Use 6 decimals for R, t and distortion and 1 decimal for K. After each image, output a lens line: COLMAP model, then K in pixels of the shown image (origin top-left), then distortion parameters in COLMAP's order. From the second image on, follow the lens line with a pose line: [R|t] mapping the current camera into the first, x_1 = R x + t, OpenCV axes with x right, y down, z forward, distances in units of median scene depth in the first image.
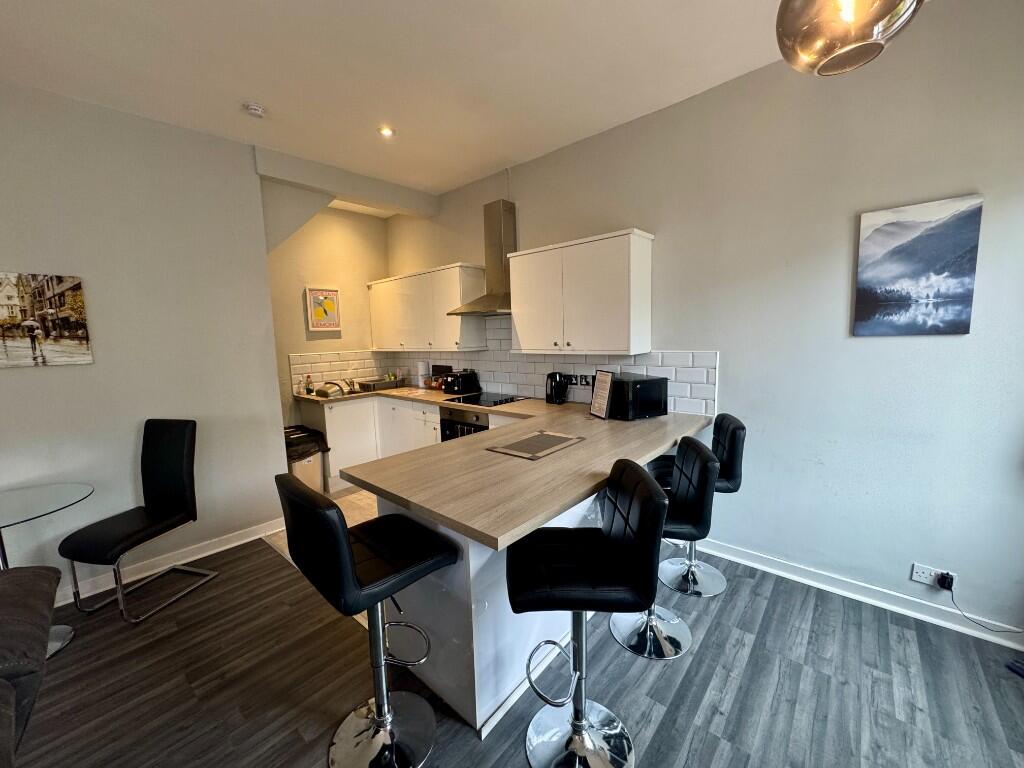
lens RADIAL K [[404.4, 0, 510.3], [0, 404.4, 380.7], [0, 0, 1]] dist [0.000669, 0.000181]
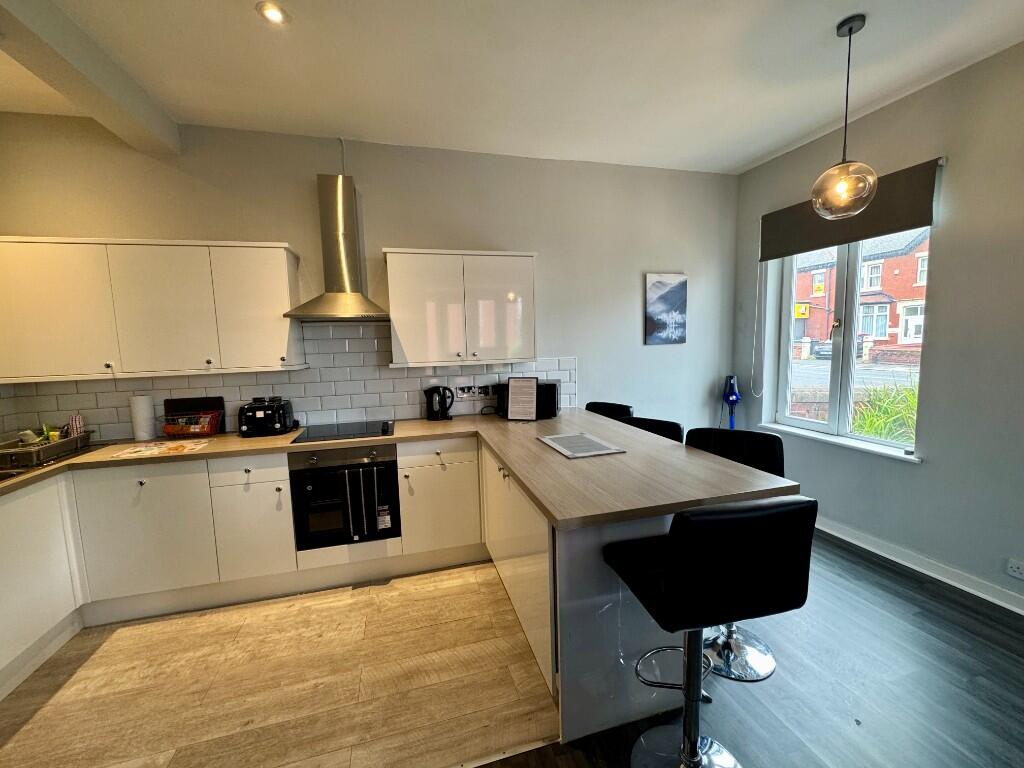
lens RADIAL K [[404.4, 0, 509.5], [0, 404.4, 381.4], [0, 0, 1]] dist [0.000669, 0.000181]
pose [[0.554121, -0.066722, 0.829758, -0.919369], [0.108620, 0.994056, 0.007396, -0.033716], [-0.825319, 0.086030, 0.558075, 0.570838]]
